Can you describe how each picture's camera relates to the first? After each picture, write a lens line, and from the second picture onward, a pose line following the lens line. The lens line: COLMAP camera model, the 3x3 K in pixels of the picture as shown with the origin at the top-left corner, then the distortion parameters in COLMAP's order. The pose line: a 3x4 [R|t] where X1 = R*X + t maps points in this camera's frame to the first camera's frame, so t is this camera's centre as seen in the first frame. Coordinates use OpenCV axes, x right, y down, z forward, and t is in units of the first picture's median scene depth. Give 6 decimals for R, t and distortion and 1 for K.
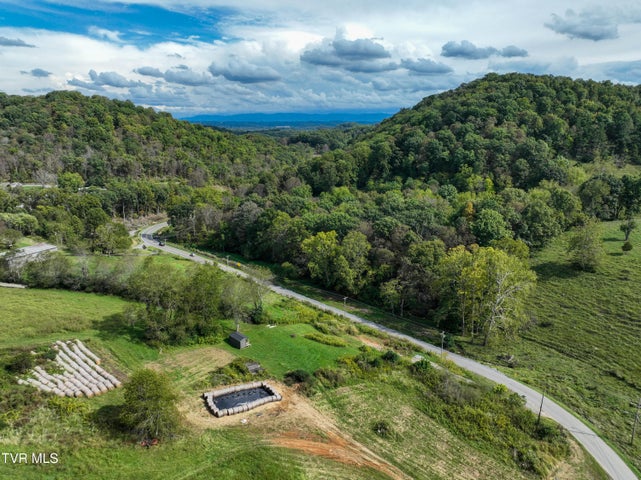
lens RADIAL K [[450.4, 0, 322.4], [0, 450.4, 238.3], [0, 0, 1]] dist [-0.000115, 0.021305]
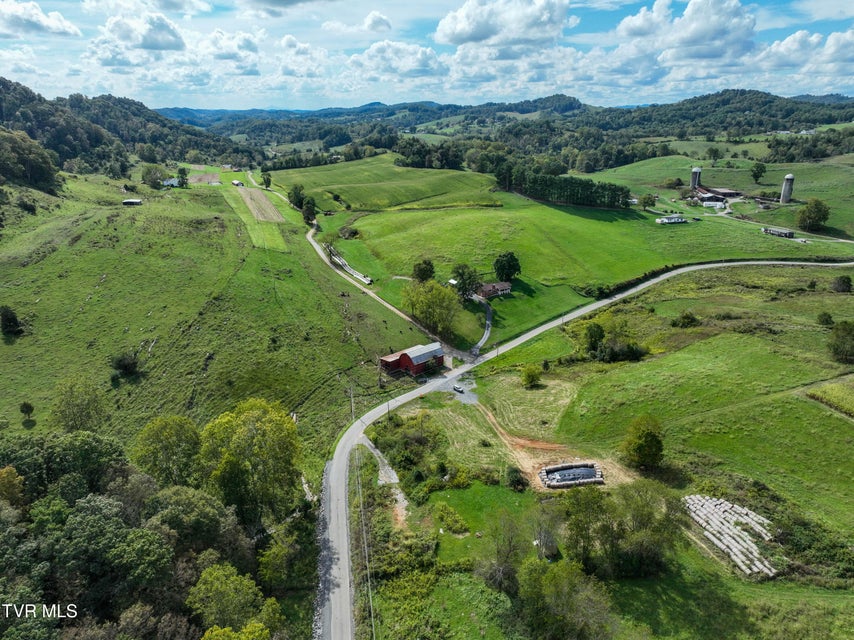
lens RADIAL K [[600.1, 0, 429.6], [0, 600.1, 317.7], [0, 0, 1]] dist [-0.000115, 0.021305]
pose [[-0.814062, -0.191862, 0.548172, -0.374054], [0.146789, 0.845243, 0.513826, -0.501167], [-0.561922, 0.498751, -0.659917, 1.150636]]
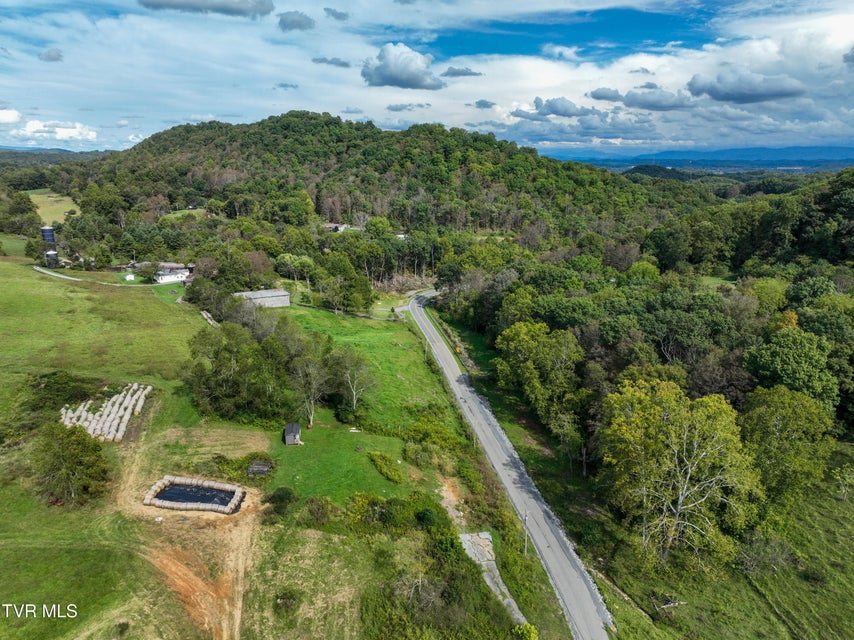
lens RADIAL K [[600.1, 0, 429.6], [0, 600.1, 317.7], [0, 0, 1]] dist [-0.000115, 0.021305]
pose [[0.811932, 0.153524, -0.563203, 0.404573], [-0.151540, 0.987154, 0.050623, -0.046731], [0.563740, 0.044246, 0.824766, 0.178934]]
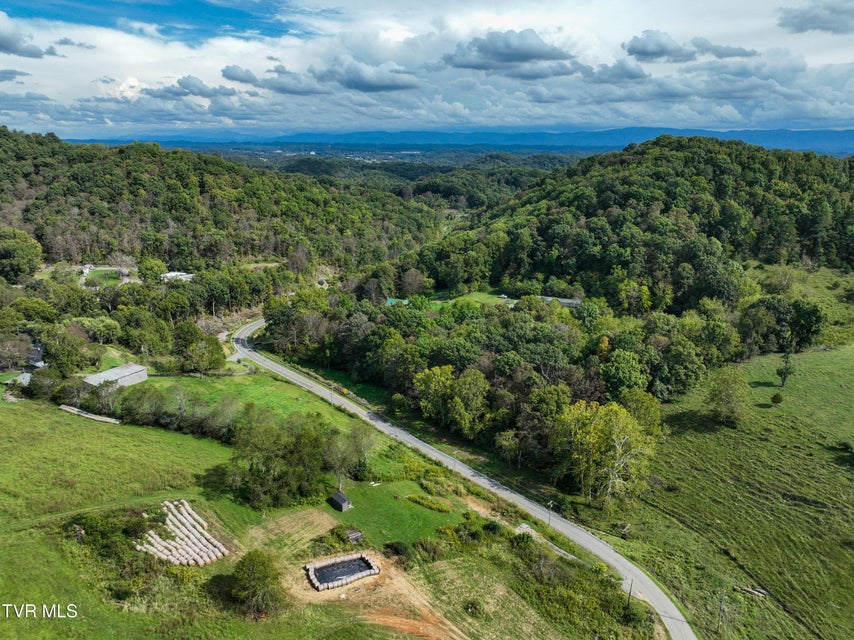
lens RADIAL K [[600.1, 0, 429.6], [0, 600.1, 317.7], [0, 0, 1]] dist [-0.000115, 0.021305]
pose [[0.998429, 0.022769, -0.051190, 0.046127], [-0.021168, 0.999276, 0.031603, -0.155527], [0.051872, -0.030470, 0.998189, -0.201675]]
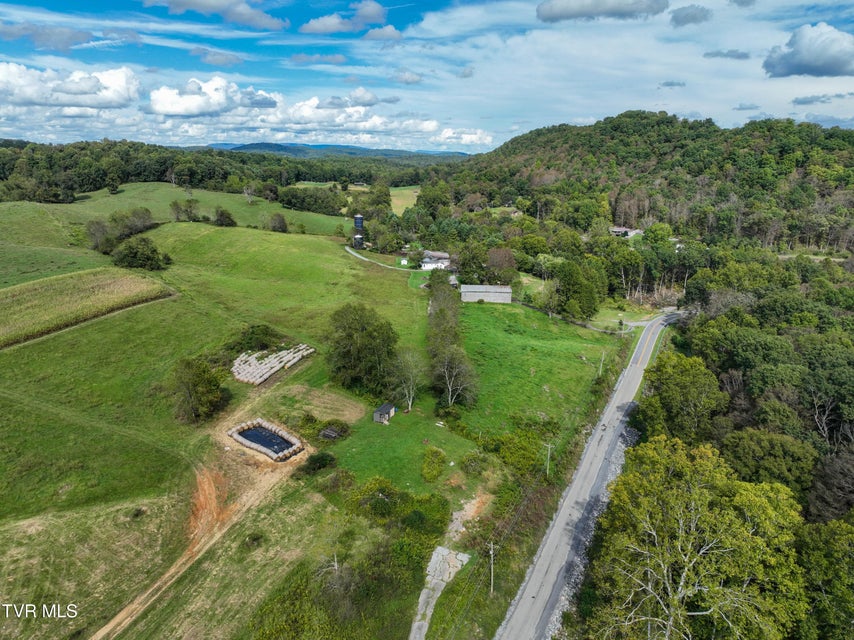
lens RADIAL K [[600.4, 0, 428.6], [0, 600.4, 309.1], [0, 0, 1]] dist [0.008044, 0.007959]
pose [[0.349980, 0.230279, -0.908012, 0.591611], [-0.240785, 0.958860, 0.150367, -0.111149], [0.905283, 0.166010, 0.391029, 0.419142]]
